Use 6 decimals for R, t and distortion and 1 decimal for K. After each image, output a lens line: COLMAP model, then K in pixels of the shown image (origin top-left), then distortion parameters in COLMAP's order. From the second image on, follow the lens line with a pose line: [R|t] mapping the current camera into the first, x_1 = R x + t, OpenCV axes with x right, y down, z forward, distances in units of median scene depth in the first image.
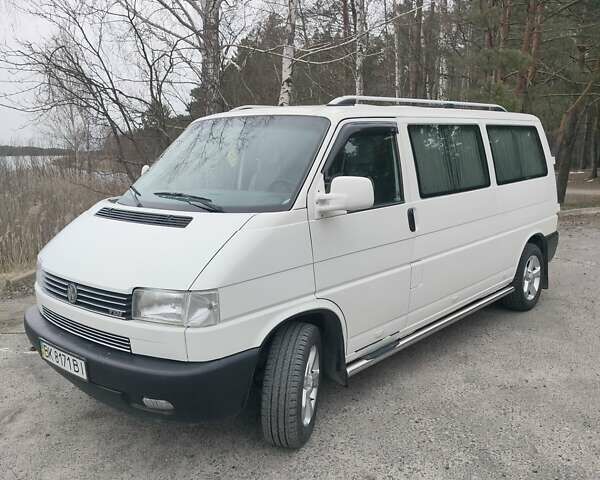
lens RADIAL K [[573.8, 0, 297.2], [0, 573.8, 238.7], [0, 0, 1]] dist [0.079926, -0.095735]
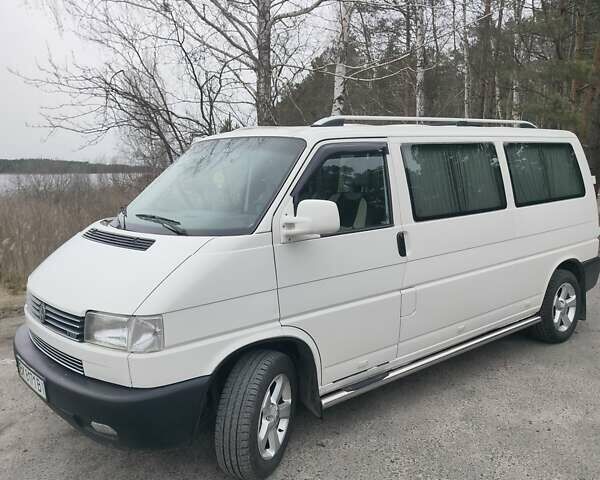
lens RADIAL K [[573.8, 0, 297.2], [0, 573.8, 238.7], [0, 0, 1]] dist [0.079926, -0.095735]
pose [[0.990499, 0.013637, -0.136845, 0.172530], [-0.017359, 0.999510, -0.026044, -0.015634], [0.136422, 0.028172, 0.990250, 0.040242]]
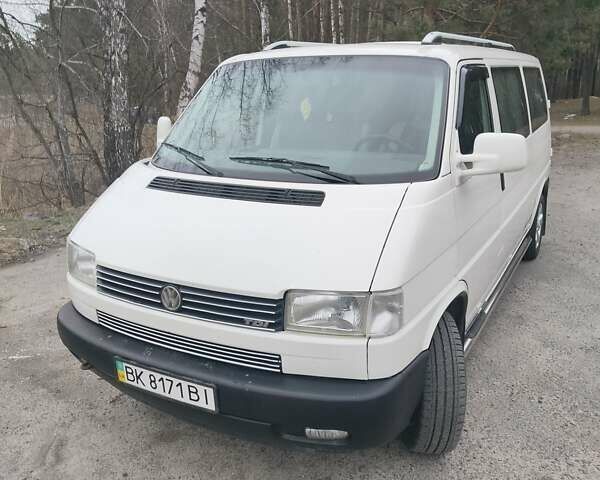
lens RADIAL K [[573.8, 0, 297.2], [0, 573.8, 238.7], [0, 0, 1]] dist [0.079926, -0.095735]
pose [[0.972152, -0.058673, 0.226888, -0.349674], [0.034291, 0.993345, 0.109950, -0.053209], [-0.231830, -0.099108, 0.967695, 0.215214]]
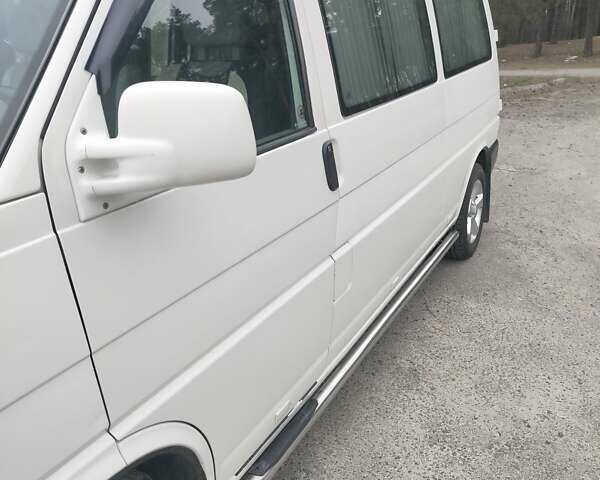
lens RADIAL K [[570.4, 0, 299.1], [0, 570.4, 248.6], [0, 0, 1]] dist [0.039457, -0.021259]
pose [[0.972277, -0.103283, 0.209787, 0.074068], [0.059268, 0.976718, 0.206178, -0.071357], [-0.226198, -0.188028, 0.955762, 0.593998]]
